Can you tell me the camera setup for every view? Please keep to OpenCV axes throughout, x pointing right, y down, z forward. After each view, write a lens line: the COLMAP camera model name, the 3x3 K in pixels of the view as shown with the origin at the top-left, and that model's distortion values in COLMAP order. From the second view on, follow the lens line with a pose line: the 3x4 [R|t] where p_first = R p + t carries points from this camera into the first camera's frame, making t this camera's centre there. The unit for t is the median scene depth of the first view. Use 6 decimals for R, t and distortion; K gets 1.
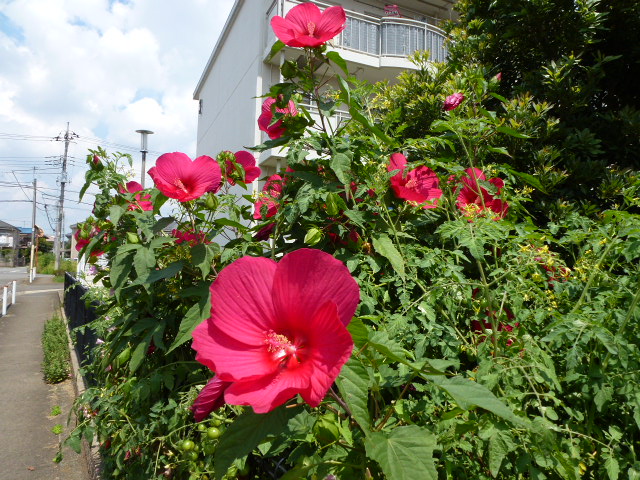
lens RADIAL K [[479.4, 0, 320.0], [0, 479.4, 240.0], [0, 0, 1]] dist [-0.008003, -0.000818]
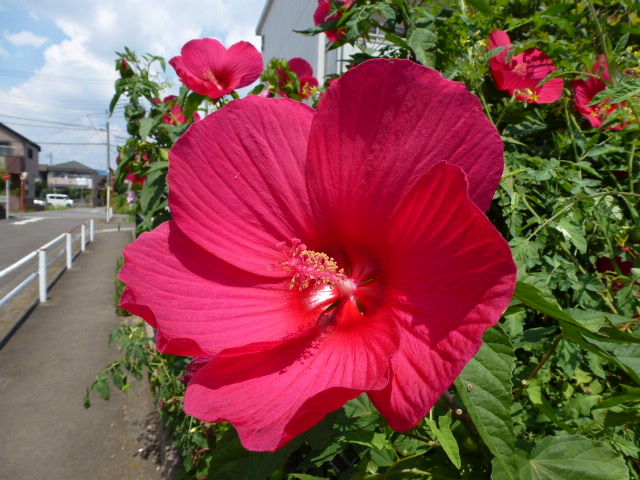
lens RADIAL K [[479.4, 0, 320.0], [0, 479.4, 240.0], [0, 0, 1]] dist [-0.008003, -0.000818]
pose [[0.991051, 0.013709, -0.132781, -0.009572], [0.002235, 0.992868, 0.119195, 0.053720], [0.133468, -0.118425, 0.983952, 0.228524]]
